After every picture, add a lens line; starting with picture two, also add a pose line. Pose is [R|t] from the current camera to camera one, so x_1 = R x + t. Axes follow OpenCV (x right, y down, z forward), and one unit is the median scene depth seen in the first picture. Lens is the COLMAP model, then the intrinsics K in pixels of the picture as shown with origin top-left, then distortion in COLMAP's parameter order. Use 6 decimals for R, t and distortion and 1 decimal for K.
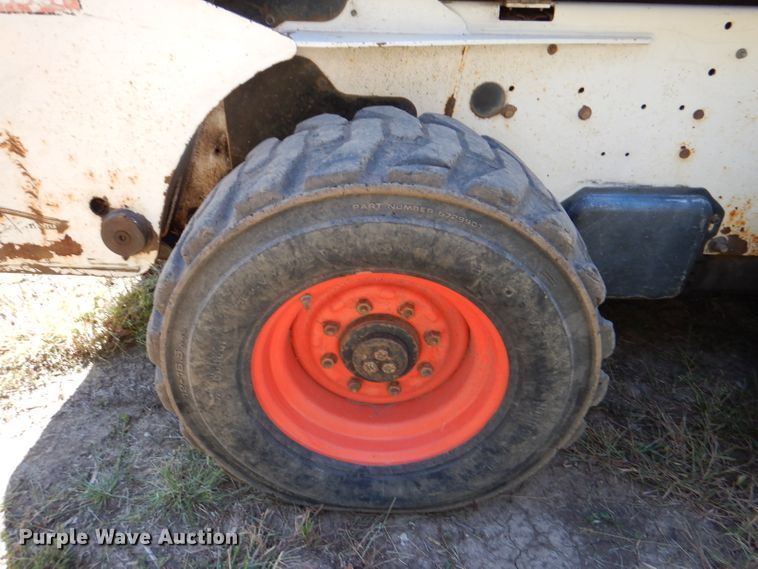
lens RADIAL K [[545.2, 0, 379.0], [0, 545.2, 284.5], [0, 0, 1]] dist [0.005984, -0.000543]
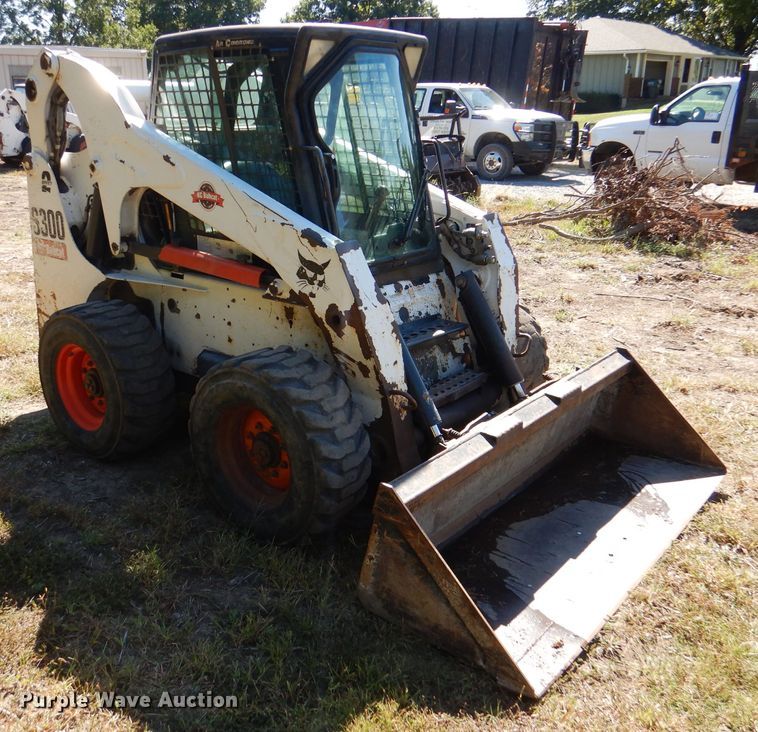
lens RADIAL K [[770.2, 0, 334.7], [0, 770.2, 351.7], [0, 0, 1]] dist [0.007485, 0.004851]
pose [[0.765853, 0.173274, -0.619230, 3.179596], [-0.336824, 0.928422, -0.156786, 0.170662], [0.547739, 0.328647, 0.769398, -1.309465]]
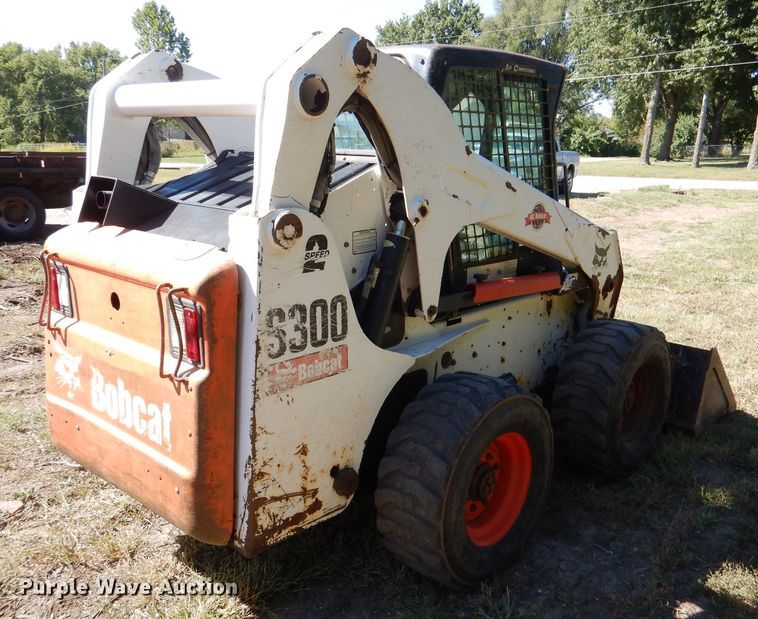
lens RADIAL K [[724.2, 0, 393.3], [0, 724.2, 321.0], [0, 0, 1]] dist [0.011270, 0.005659]
pose [[0.664229, -0.201253, 0.719928, -2.042585], [0.410389, 0.903140, -0.126170, -0.218569], [-0.624804, 0.379257, 0.682484, -0.889921]]
